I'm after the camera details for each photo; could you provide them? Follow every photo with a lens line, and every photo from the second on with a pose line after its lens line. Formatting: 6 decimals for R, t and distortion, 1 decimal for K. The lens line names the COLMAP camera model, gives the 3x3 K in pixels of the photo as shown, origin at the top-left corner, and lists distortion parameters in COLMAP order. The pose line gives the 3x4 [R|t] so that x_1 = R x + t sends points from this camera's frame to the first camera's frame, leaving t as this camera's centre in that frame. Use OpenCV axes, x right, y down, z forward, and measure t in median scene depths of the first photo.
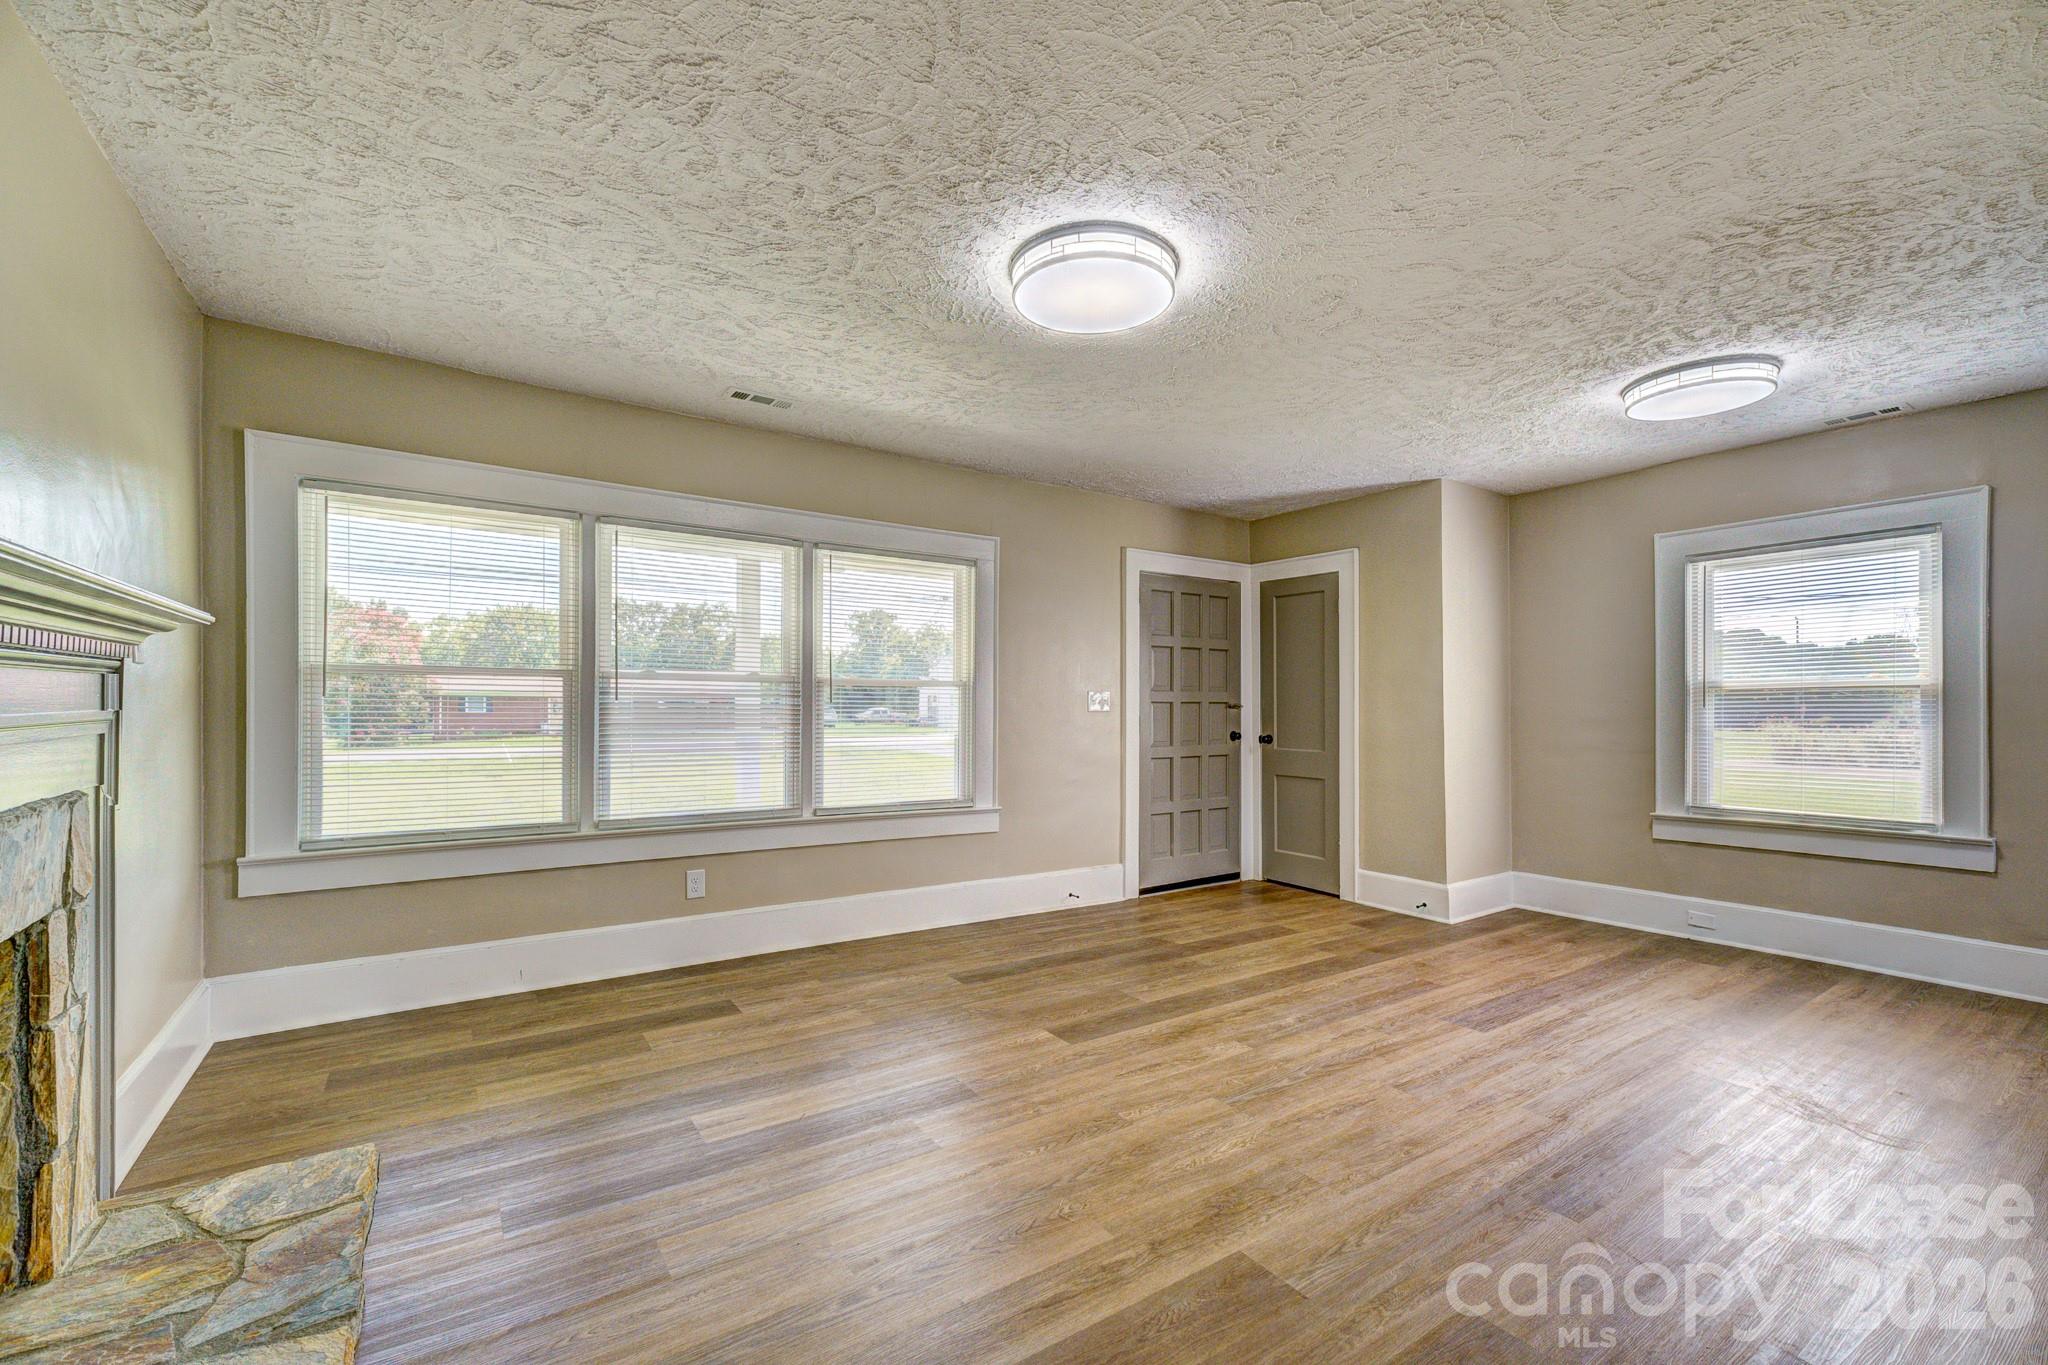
lens RADIAL K [[862.7, 0, 1028.2], [0, 862.7, 691.4], [0, 0, 1]] dist [0.001327, 0.000205]
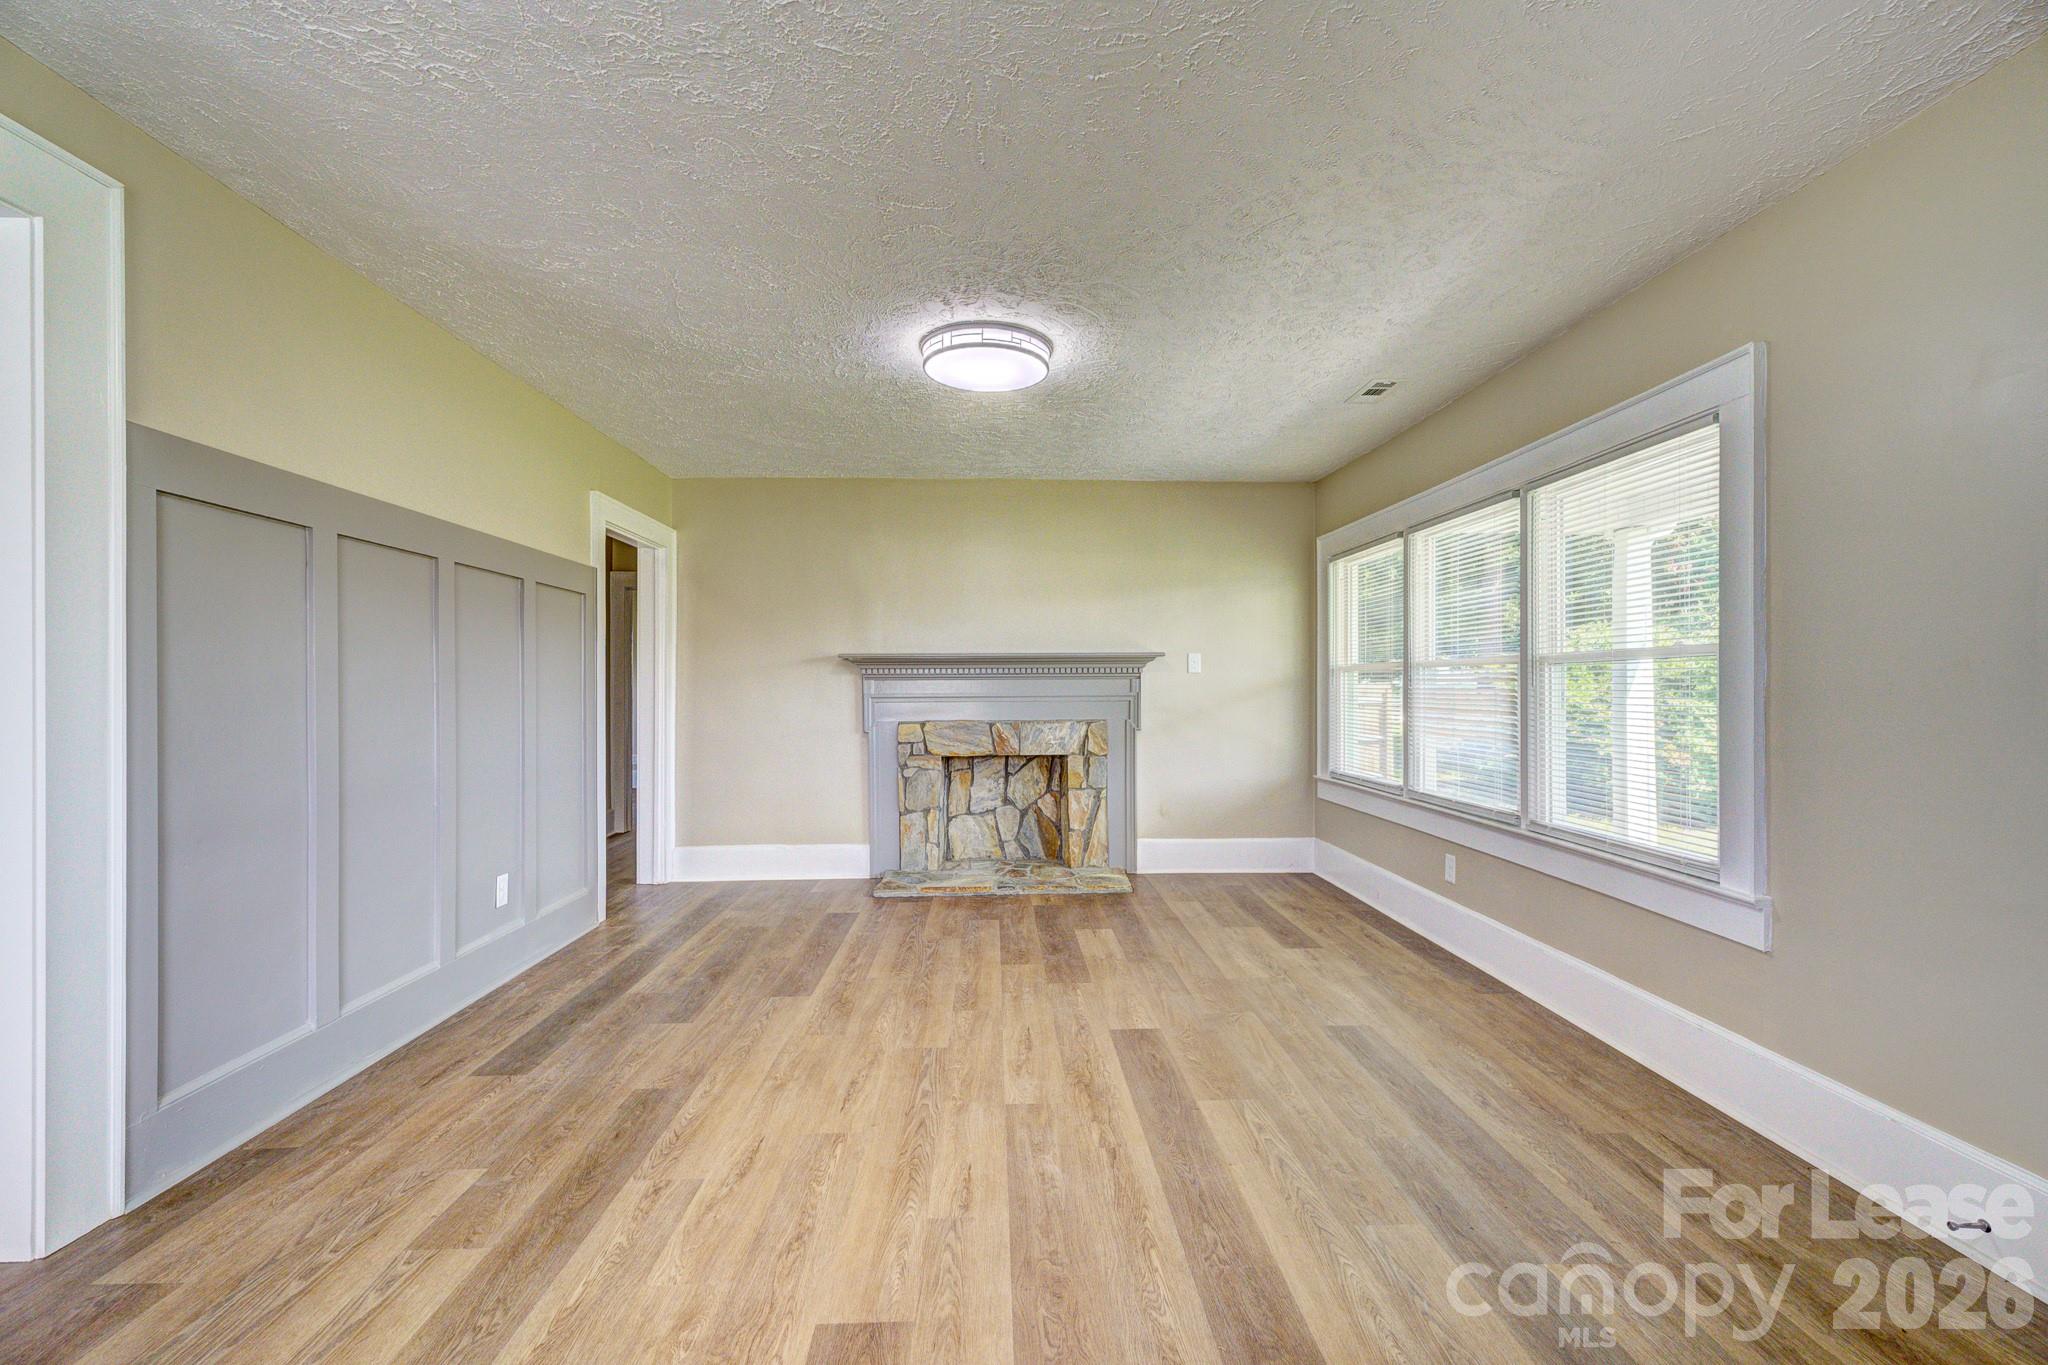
lens RADIAL K [[862.7, 0, 1028.2], [0, 862.7, 691.4], [0, 0, 1]] dist [0.001327, 0.000205]
pose [[-0.529423, -0.003727, -0.848350, 0.847674], [0.009398, 0.999903, -0.010258, 0.026163], [0.848306, -0.013404, -0.529337, 1.303468]]
